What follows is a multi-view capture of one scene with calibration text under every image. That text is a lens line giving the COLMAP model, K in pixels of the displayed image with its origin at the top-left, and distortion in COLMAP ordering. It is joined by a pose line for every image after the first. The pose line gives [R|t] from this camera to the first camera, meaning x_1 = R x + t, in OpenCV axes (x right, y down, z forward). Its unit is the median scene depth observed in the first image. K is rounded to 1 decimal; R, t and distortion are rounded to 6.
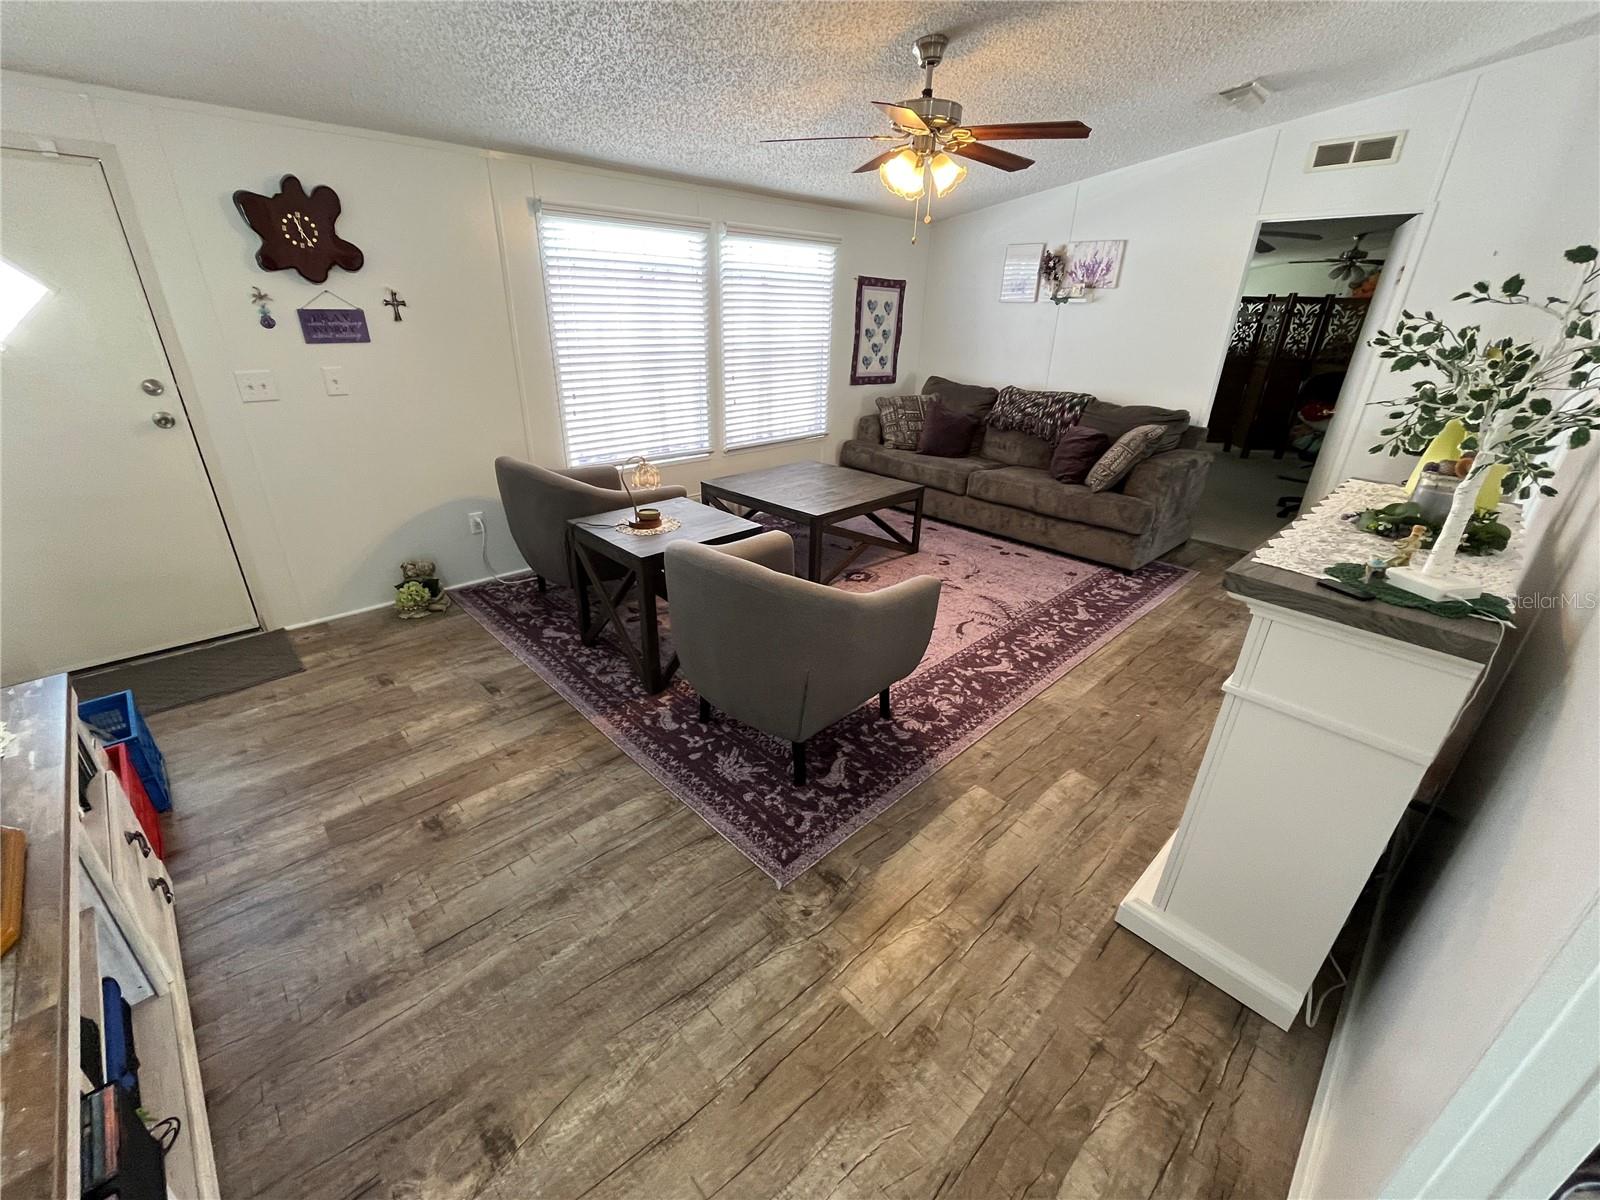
lens RADIAL K [[653.2, 0, 797.7], [0, 653.2, 602.5], [0, 0, 1]] dist [-0.005623, 0.000337]
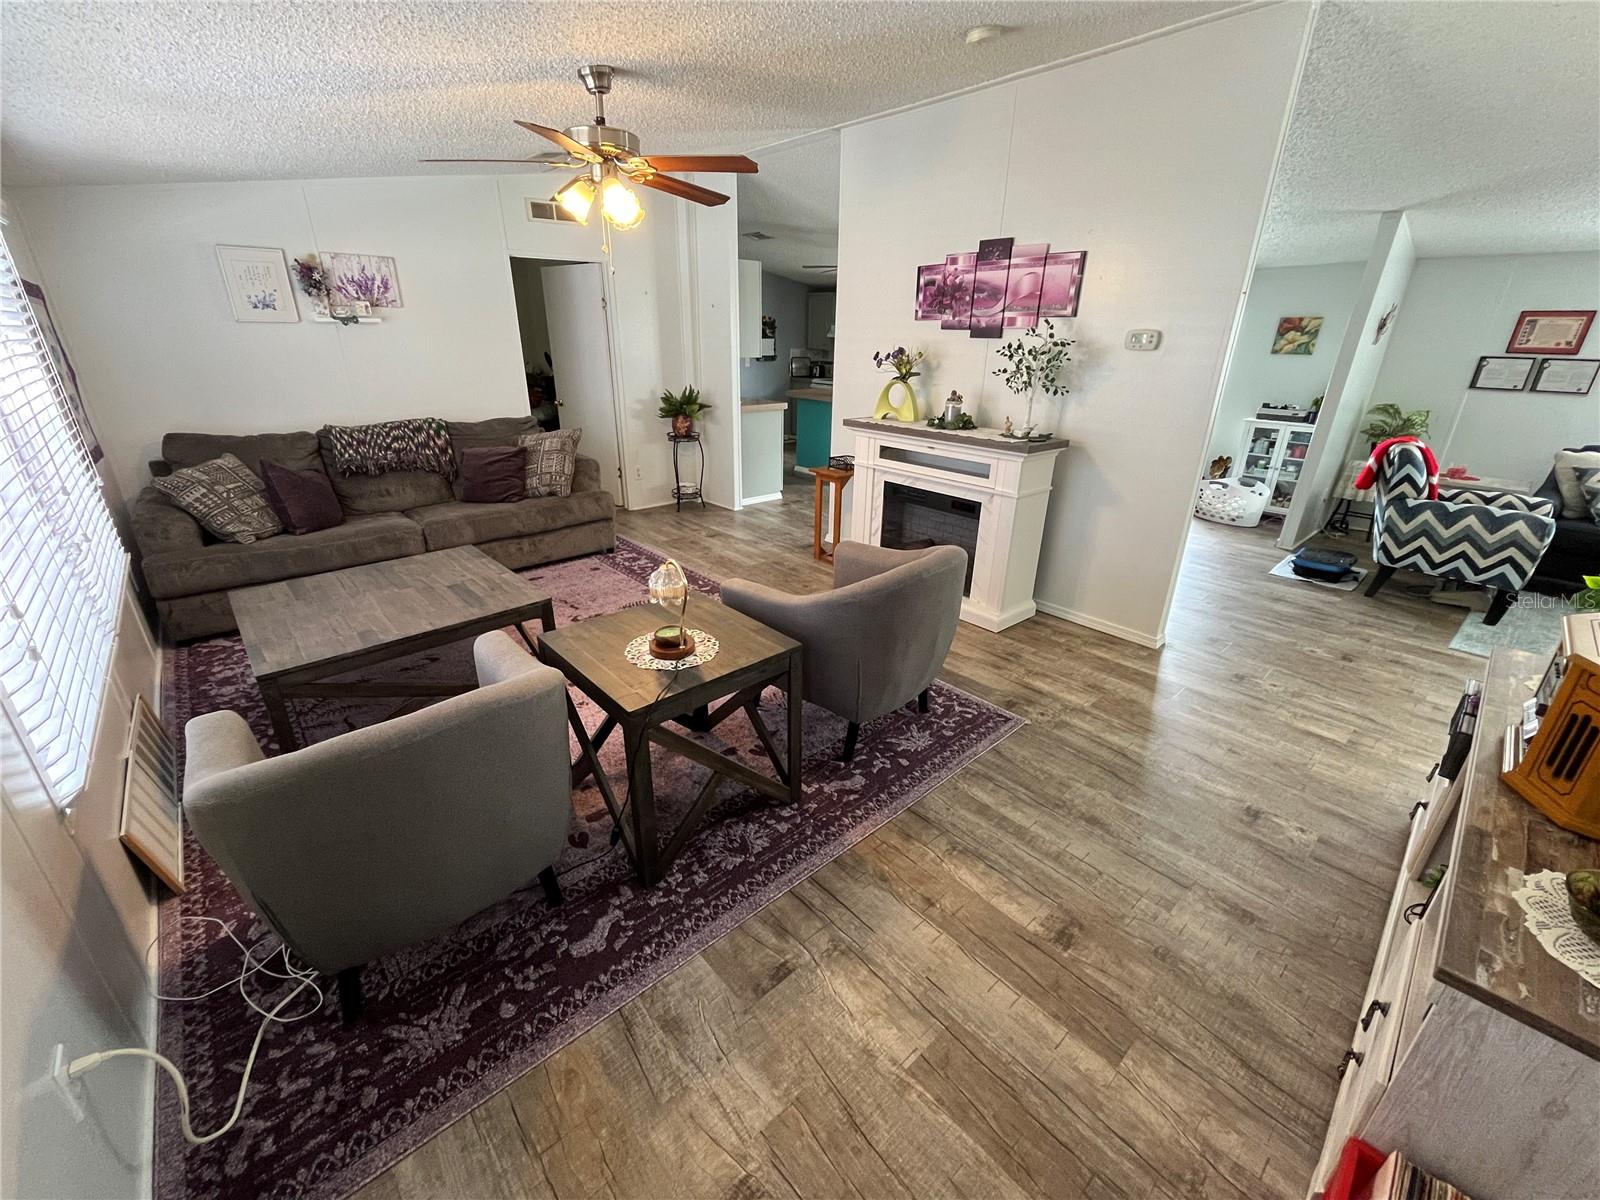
lens RADIAL K [[653.2, 0, 803.2], [0, 653.2, 593.2], [0, 0, 1]] dist [-0.005623, 0.000337]
pose [[0.031602, -0.391535, 0.919621, -0.815096], [0.404050, 0.846554, 0.346541, -0.340876], [-0.914191, 0.360621, 0.184952, 0.675138]]
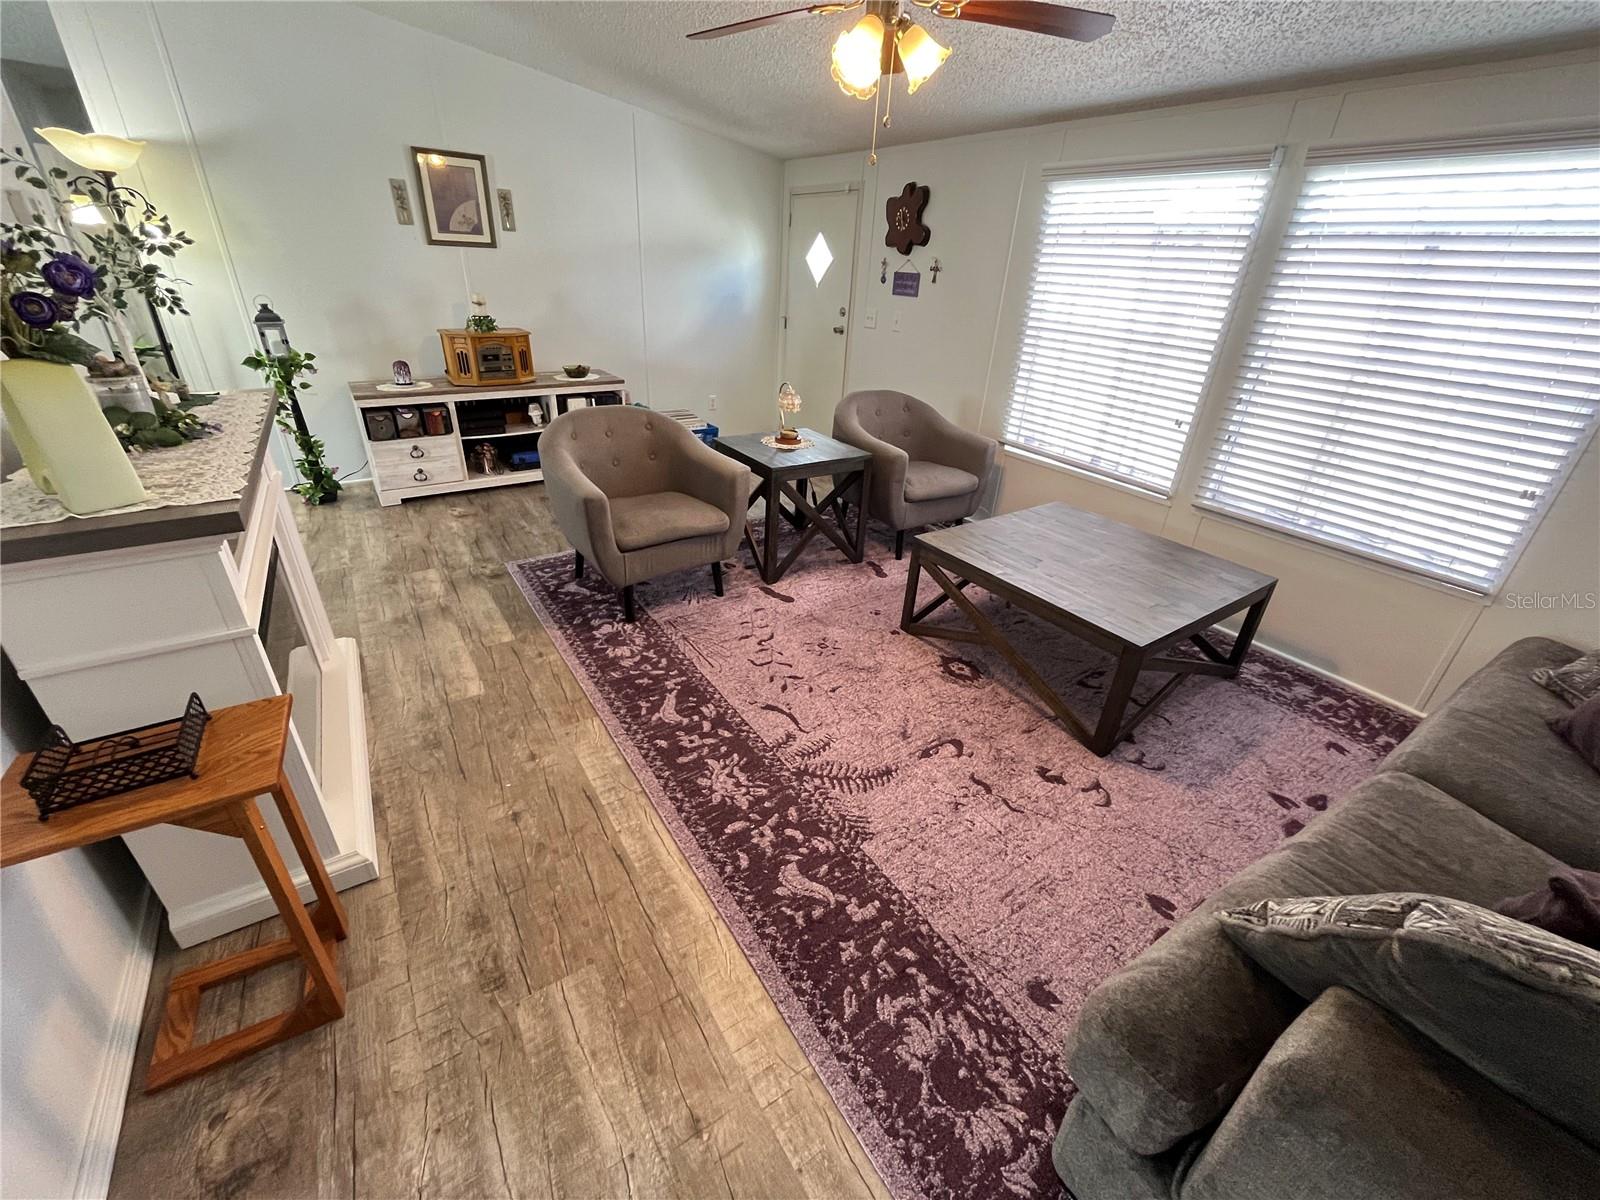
lens RADIAL K [[653.2, 0, 785.2], [0, 653.2, 597.0], [0, 0, 1]] dist [-0.005623, 0.000337]
pose [[-0.191493, 0.425919, -0.884265, 0.932210], [-0.452066, 0.761409, 0.464642, -0.441434], [0.871187, 0.488722, 0.046739, 1.023927]]
